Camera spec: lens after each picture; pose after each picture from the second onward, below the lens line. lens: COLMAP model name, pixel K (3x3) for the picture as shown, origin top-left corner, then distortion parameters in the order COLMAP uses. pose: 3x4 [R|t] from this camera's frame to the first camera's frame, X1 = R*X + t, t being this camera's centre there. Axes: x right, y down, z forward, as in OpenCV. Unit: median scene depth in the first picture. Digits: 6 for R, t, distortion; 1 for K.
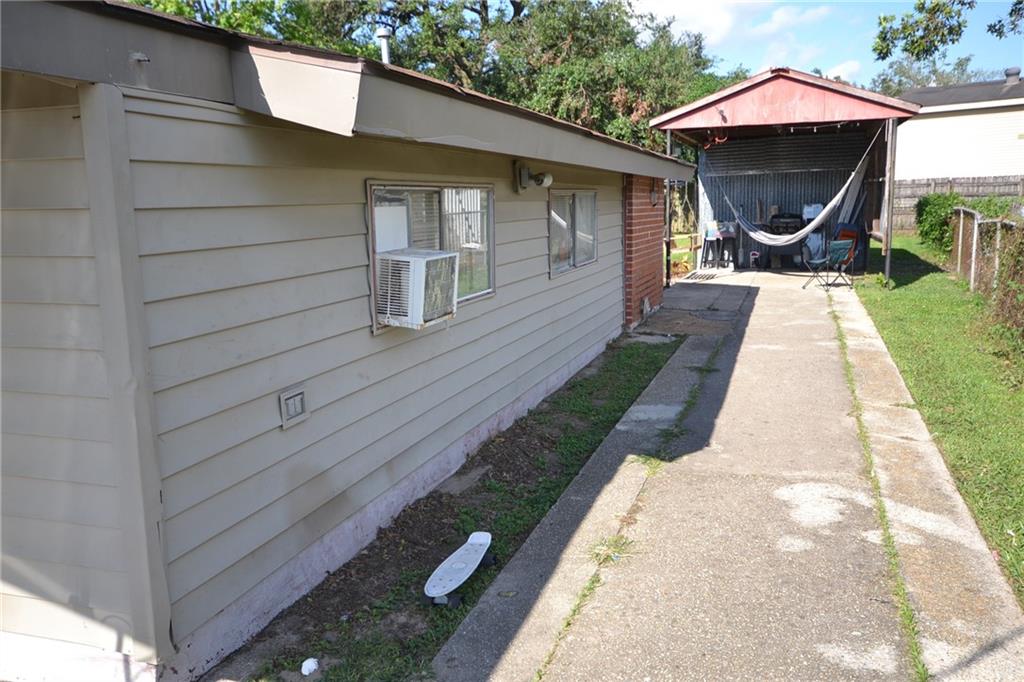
lens RADIAL K [[855.0, 0, 511.2], [0, 855.0, 339.5], [0, 0, 1]] dist [0.021560, 0.027052]
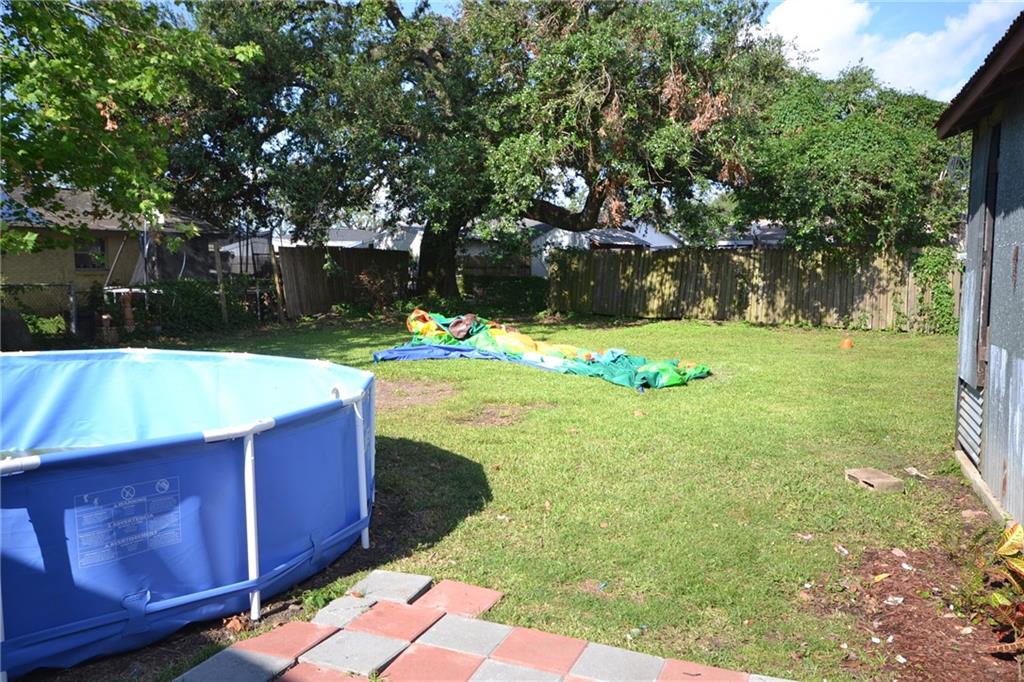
lens RADIAL K [[855.0, 0, 512.3], [0, 855.0, 342.8], [0, 0, 1]] dist [0.021560, 0.027052]
pose [[0.999358, 0.025978, -0.024669, 0.039073], [-0.027789, 0.996707, -0.076179, -0.068896], [0.022609, 0.076815, 0.996789, 0.442337]]
